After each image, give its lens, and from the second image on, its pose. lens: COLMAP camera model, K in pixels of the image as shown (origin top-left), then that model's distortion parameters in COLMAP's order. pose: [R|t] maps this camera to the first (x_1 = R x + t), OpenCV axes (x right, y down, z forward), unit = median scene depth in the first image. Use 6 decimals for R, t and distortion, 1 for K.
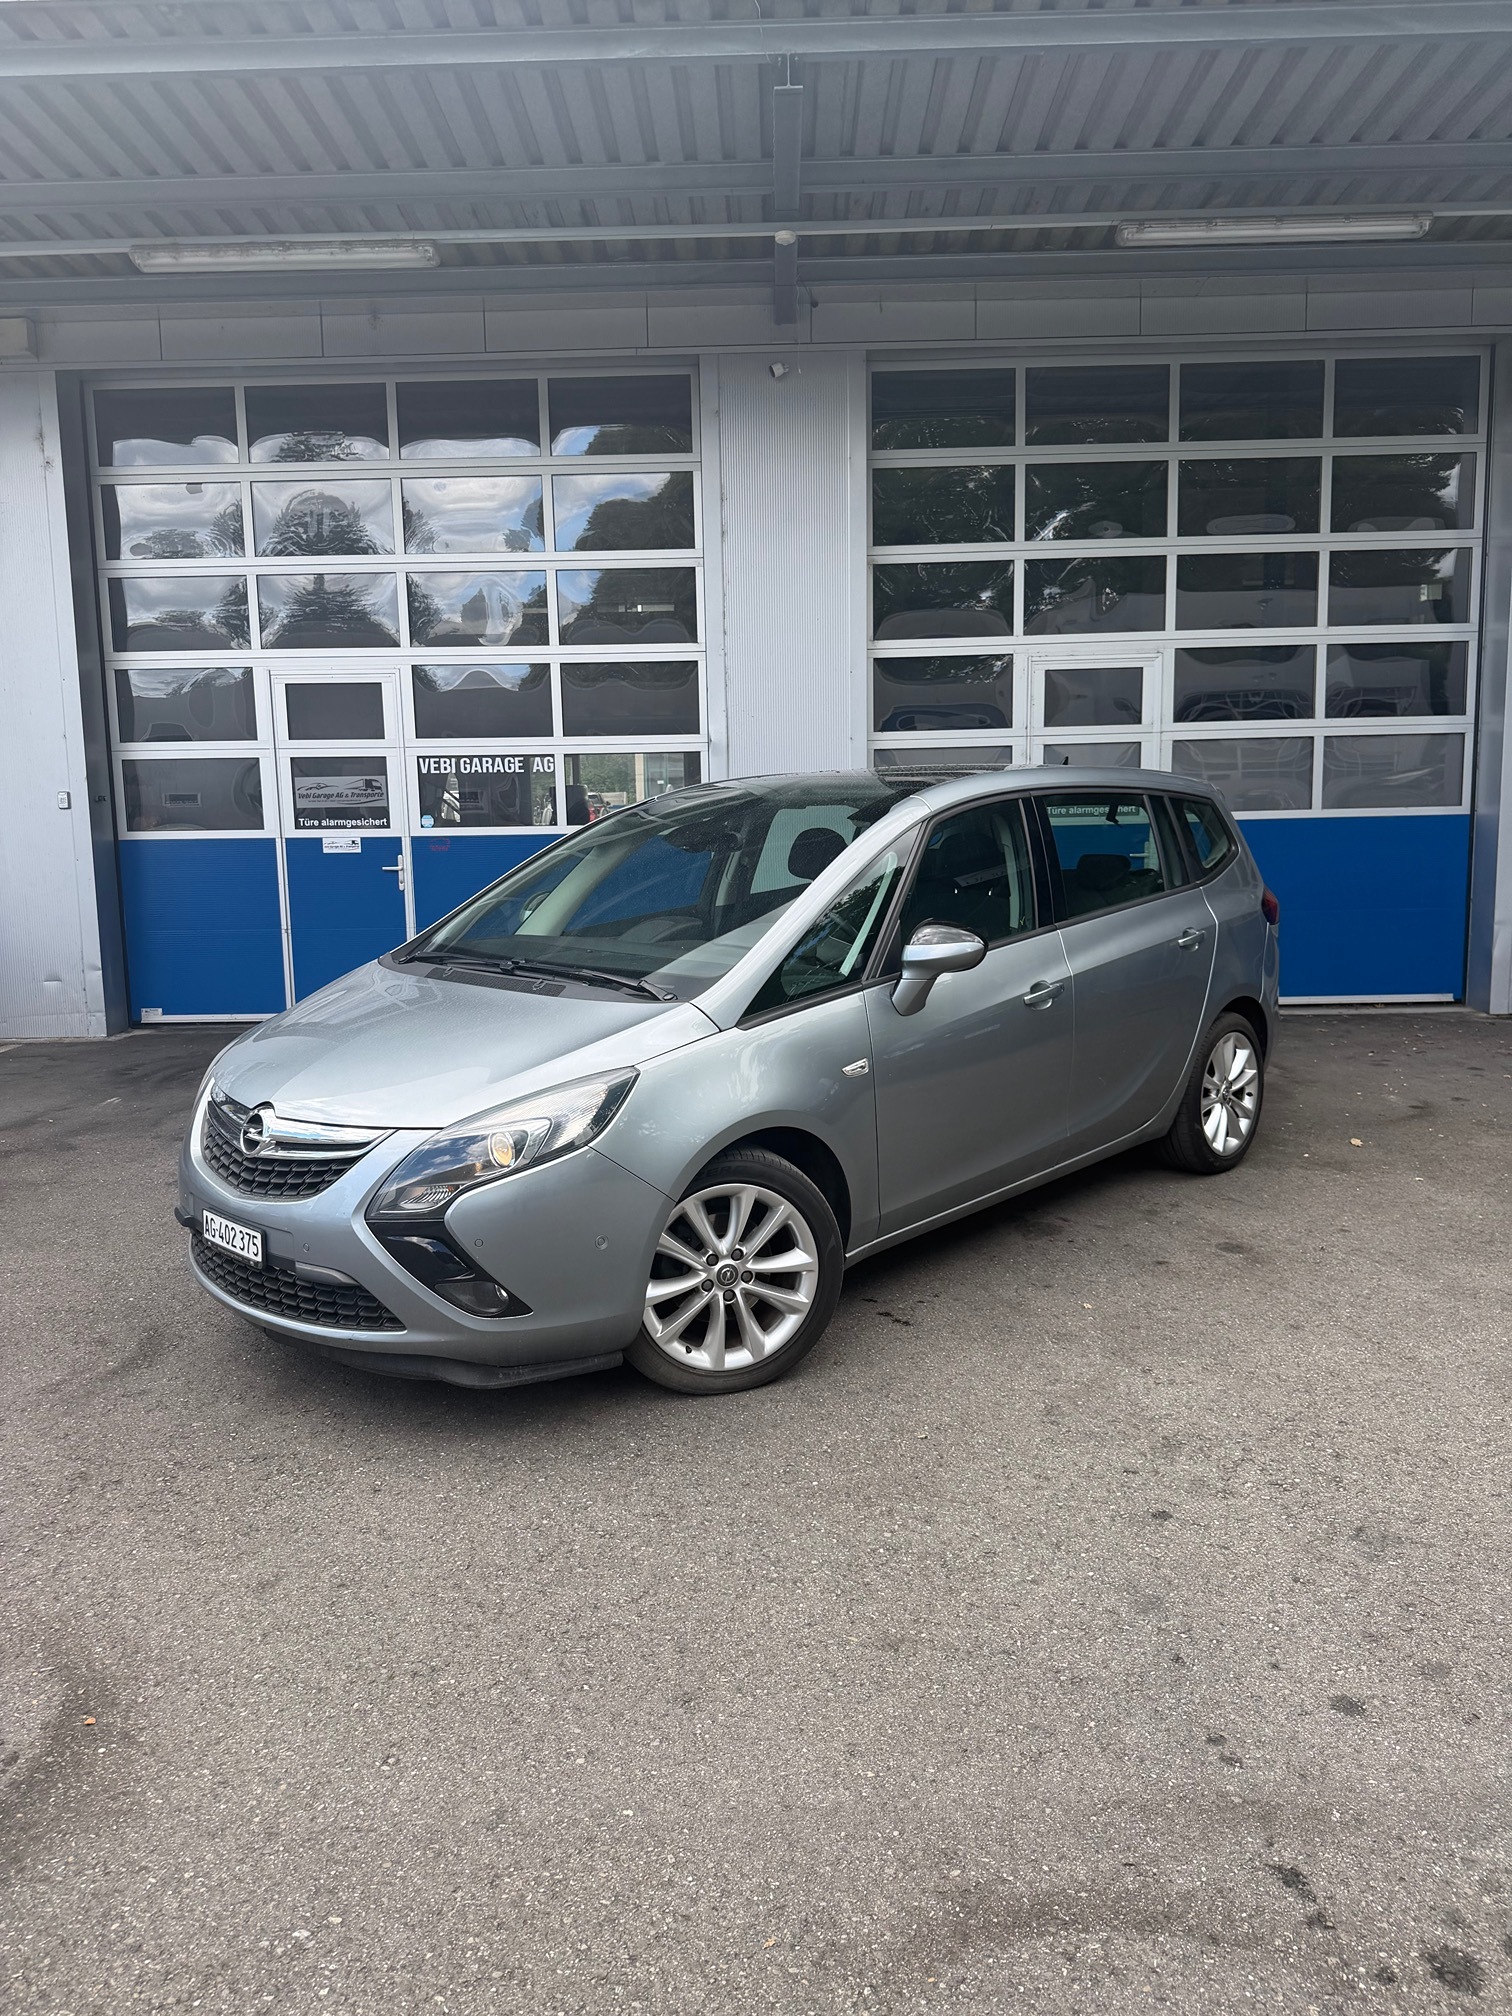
lens RADIAL K [[1423.6, 0, 746.9], [0, 1423.6, 996.6], [0, 0, 1]] dist [0.034212, -0.043681]
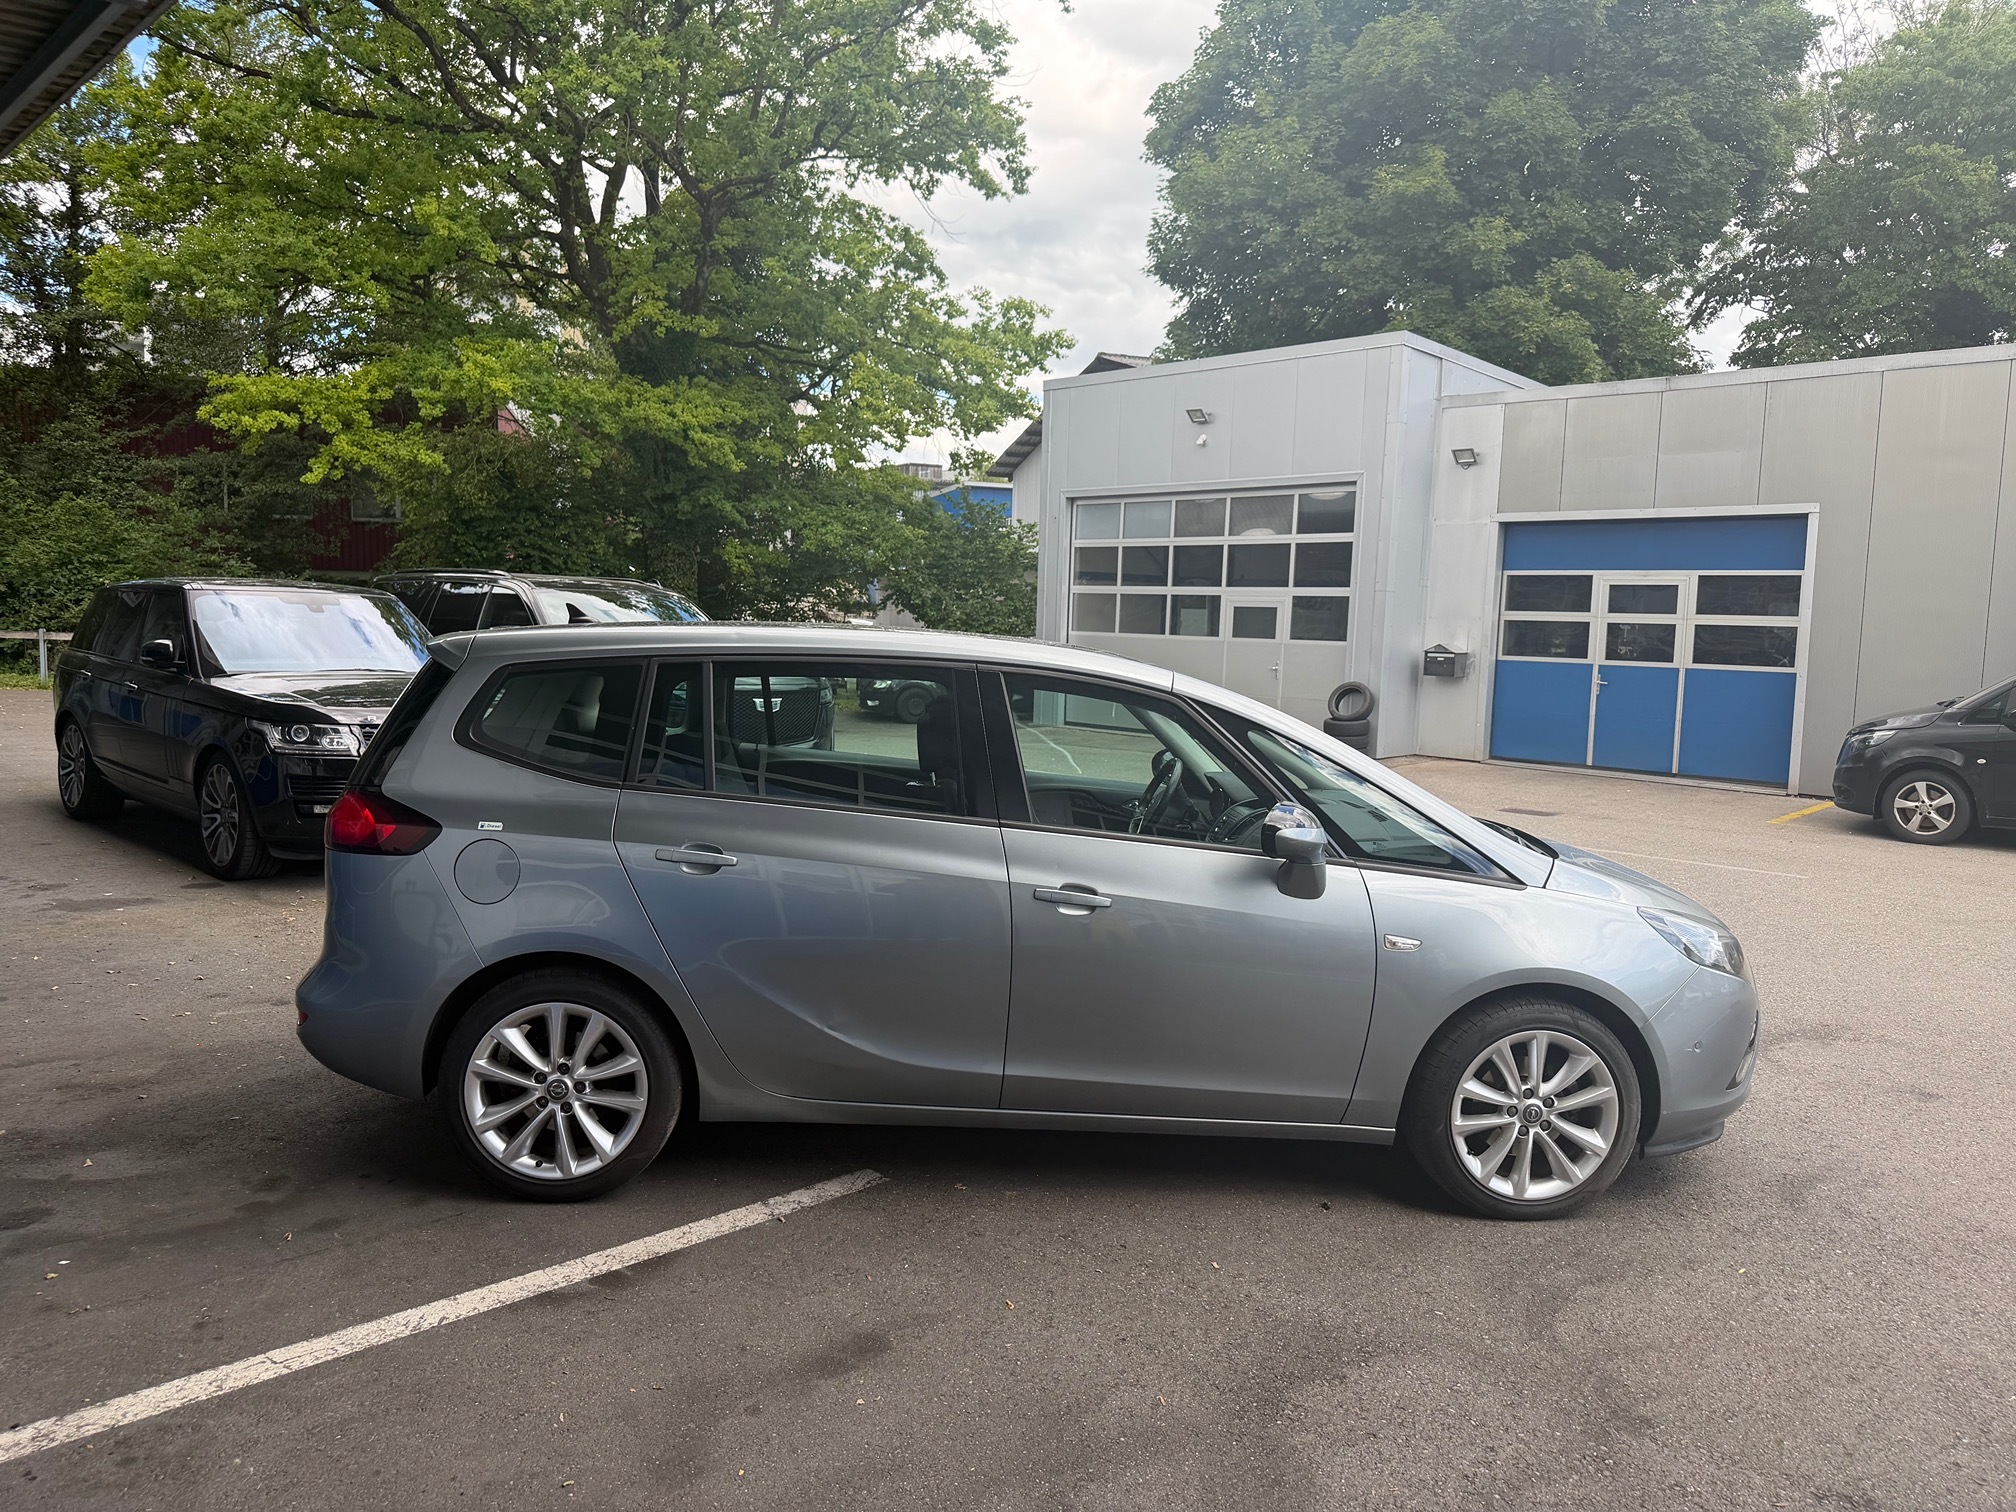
lens RADIAL K [[1423.6, 0, 1012.1], [0, 1423.6, 750.0], [0, 0, 1]] dist [0.034212, -0.043681]
pose [[-0.729853, -0.066689, 0.680343, -0.578545], [0.076779, 0.980936, 0.178521, -0.258955], [-0.679279, 0.182530, -0.710819, 1.739996]]
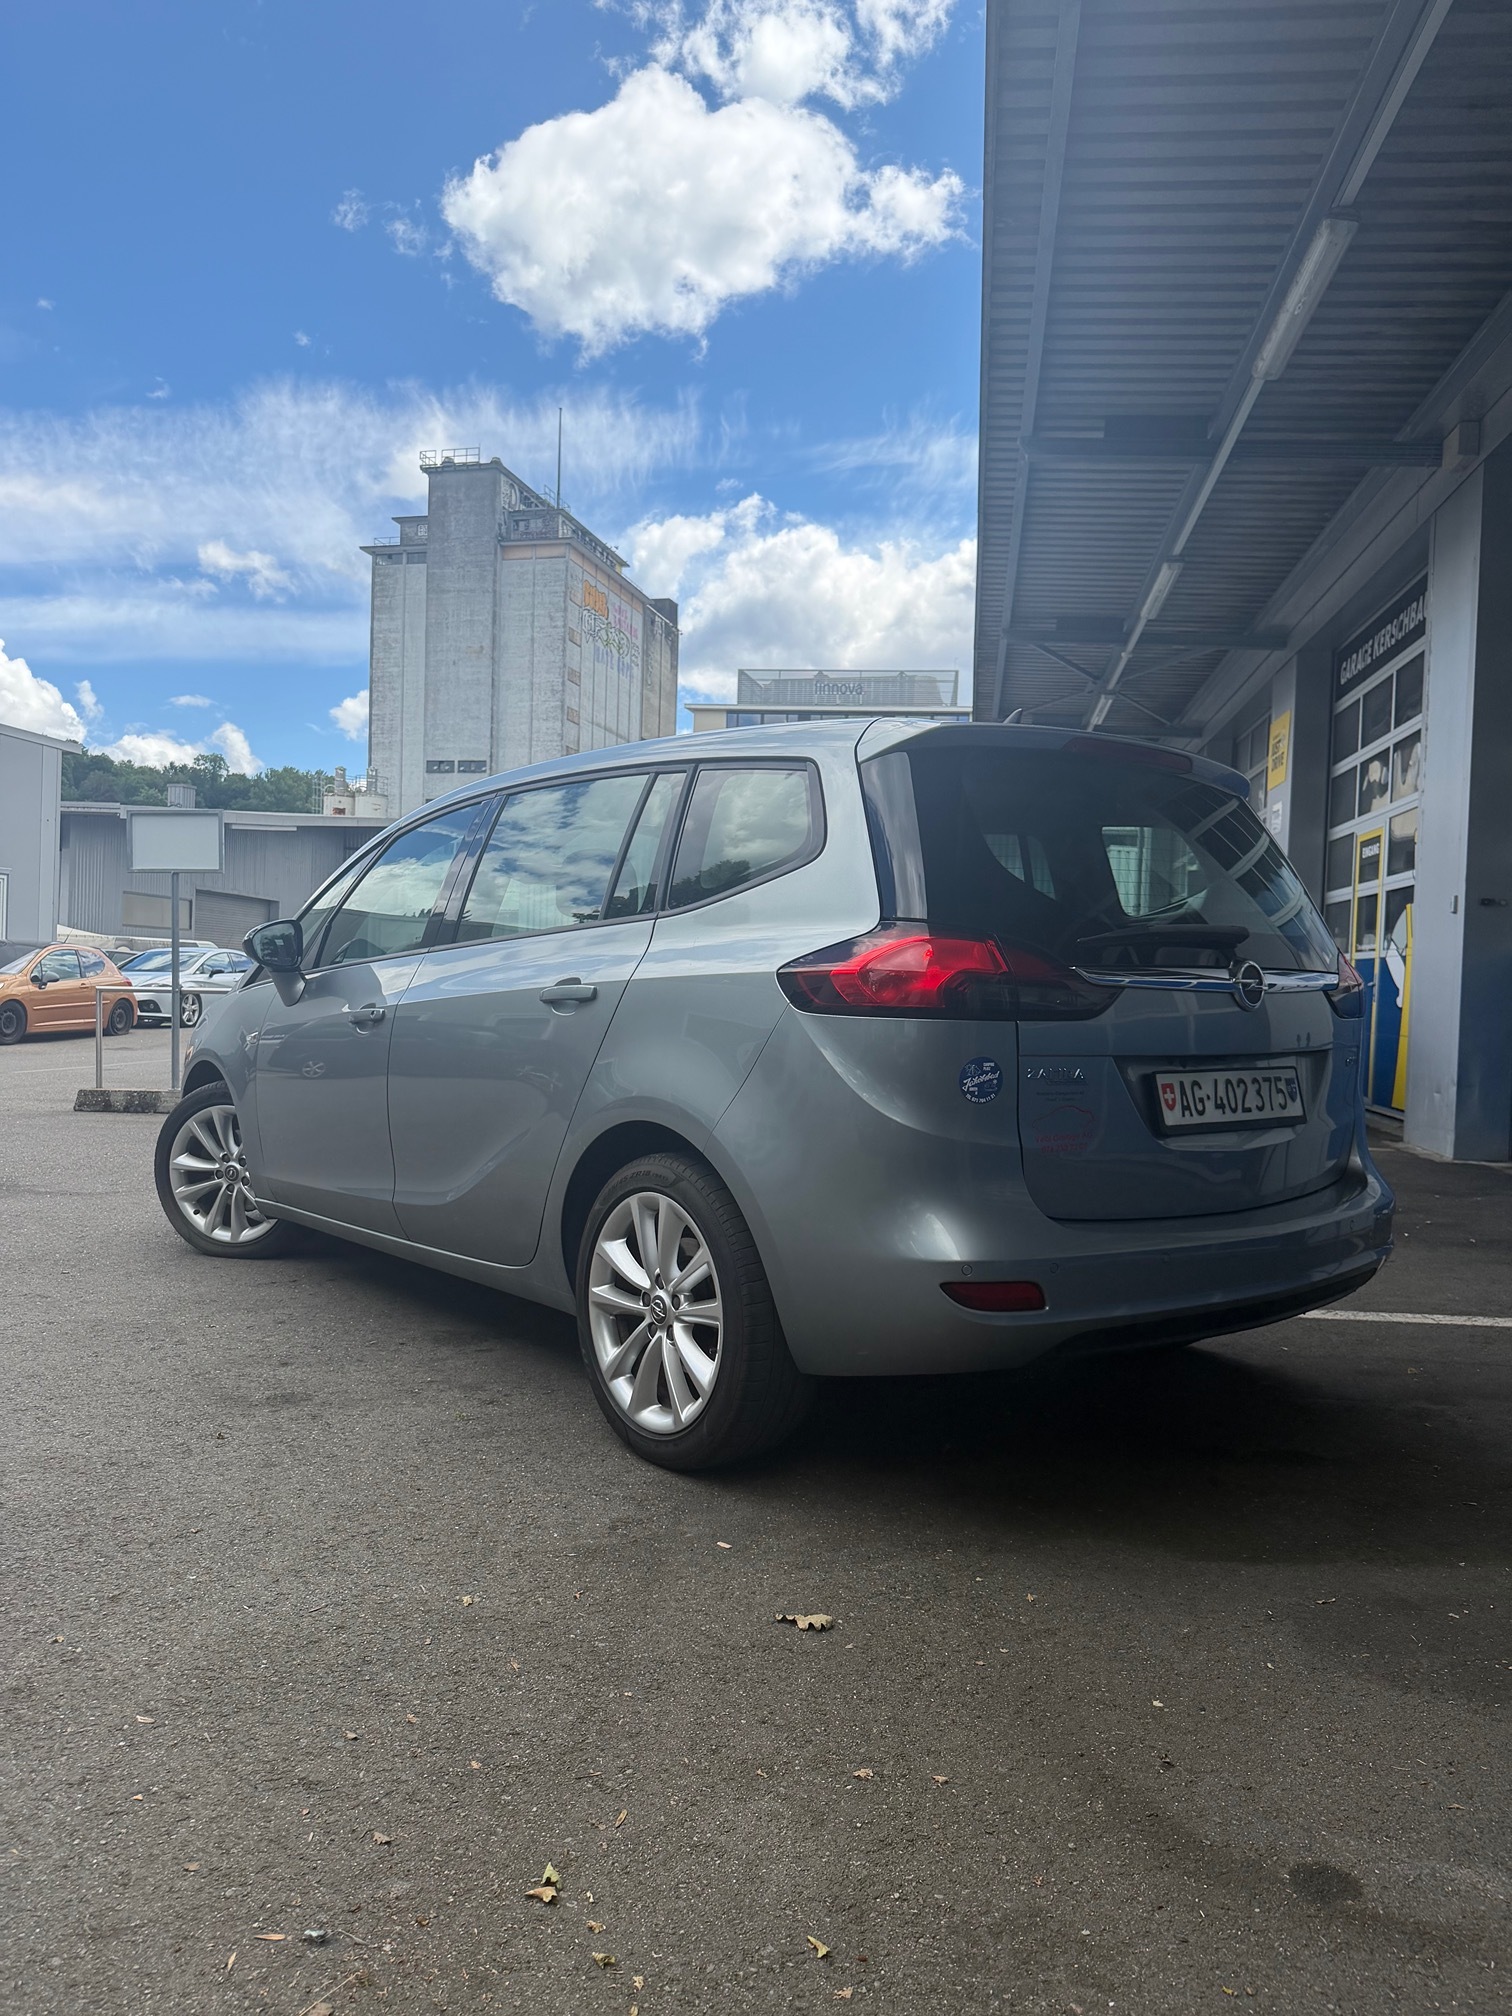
lens RADIAL K [[1423.6, 0, 751.5], [0, 1423.6, 1016.9], [0, 0, 1]] dist [0.034212, -0.043681]
pose [[-0.134916, 0.041978, -0.989967, 0.977256], [-0.159614, 0.985133, 0.063526, -0.092638], [0.977917, 0.166583, -0.126210, 1.242739]]
